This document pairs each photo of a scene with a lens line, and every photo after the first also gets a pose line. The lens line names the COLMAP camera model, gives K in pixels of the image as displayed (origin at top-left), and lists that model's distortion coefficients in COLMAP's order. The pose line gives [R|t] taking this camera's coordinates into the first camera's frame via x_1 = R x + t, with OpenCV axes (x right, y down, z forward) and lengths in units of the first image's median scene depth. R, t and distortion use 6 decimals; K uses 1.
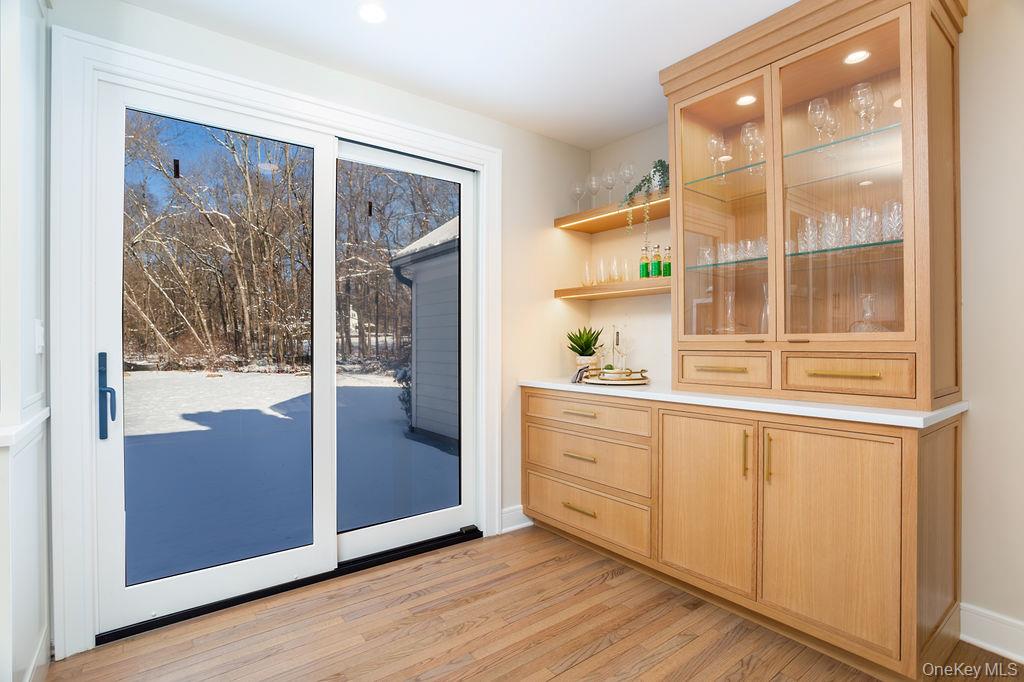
lens RADIAL K [[497.8, 0, 509.1], [0, 497.8, 342.6], [0, 0, 1]] dist [-0.069797, 0.030555]
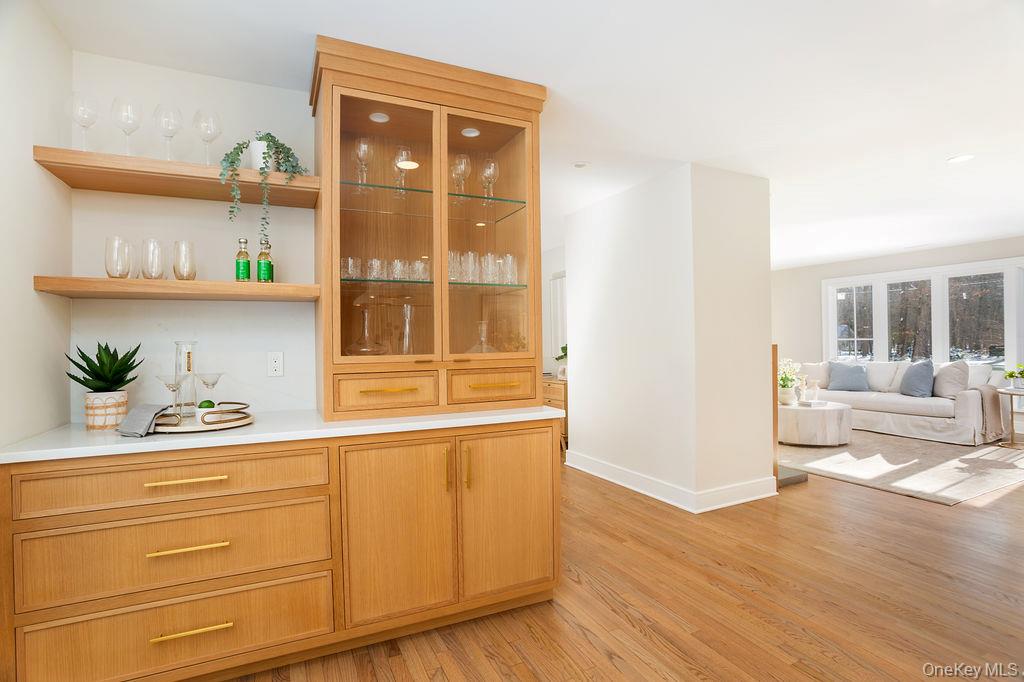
lens RADIAL K [[497.8, 0, 509.1], [0, 497.8, 342.6], [0, 0, 1]] dist [-0.069797, 0.030555]
pose [[0.204708, -0.003869, 0.978815, -0.441067], [0.013410, 0.999909, 0.001148, -0.037019], [-0.978731, 0.012891, 0.204742, 0.546991]]
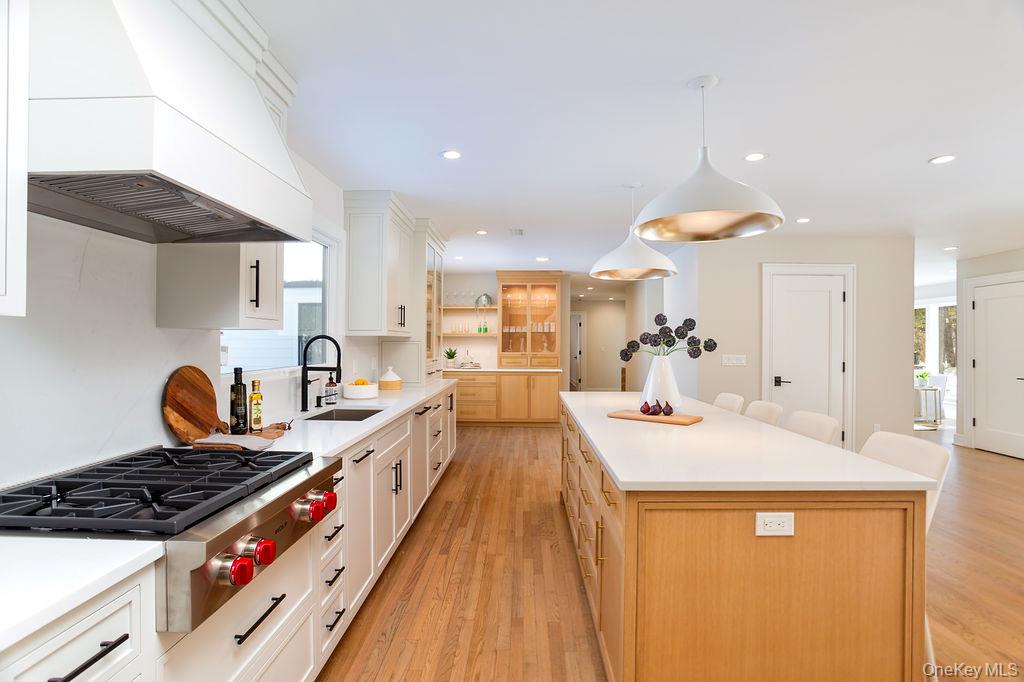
lens RADIAL K [[497.8, 0, 509.1], [0, 497.8, 342.6], [0, 0, 1]] dist [-0.069797, 0.030555]
pose [[0.629322, 0.002021, 0.777142, -2.317536], [-0.003842, 0.999992, 0.000511, -0.085515], [-0.777135, -0.003307, 0.629325, -1.213814]]
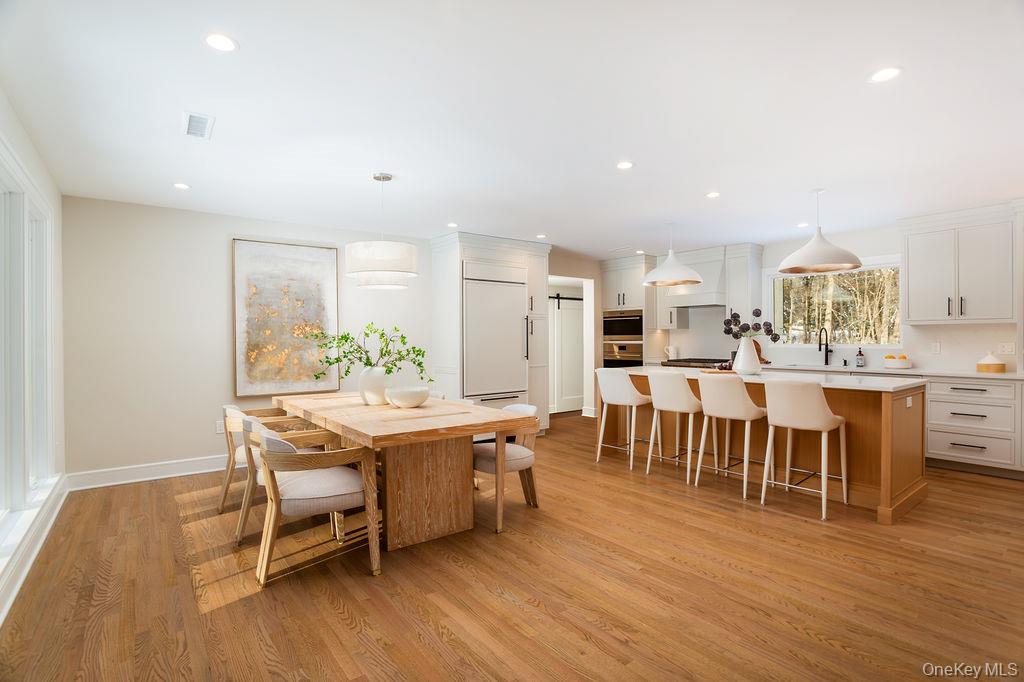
lens RADIAL K [[497.8, 0, 509.1], [0, 497.8, 342.6], [0, 0, 1]] dist [-0.069797, 0.030555]
pose [[-0.000643, 0.010086, -0.999949, 0.908489], [0.006174, 0.999930, 0.010082, -0.056578], [0.999981, -0.006167, -0.000706, -1.653466]]
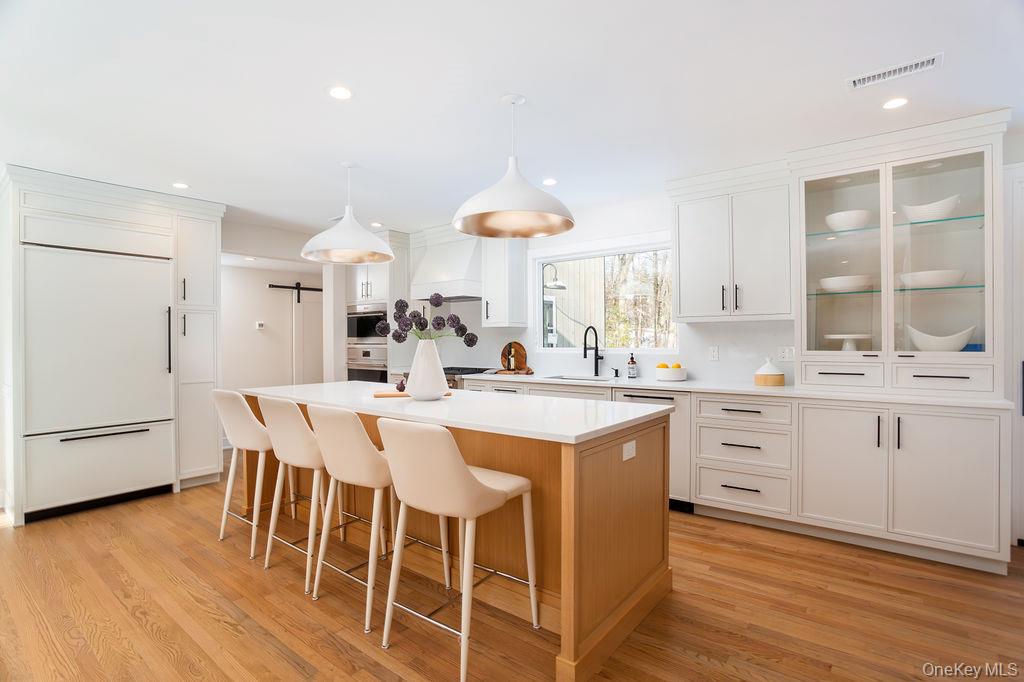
lens RADIAL K [[497.8, 0, 509.1], [0, 497.8, 342.6], [0, 0, 1]] dist [-0.069797, 0.030555]
pose [[0.244533, 0.004628, -0.969630, 0.204552], [0.006024, 0.999962, 0.006292, -0.050849], [0.969622, -0.007380, 0.244496, -0.815400]]
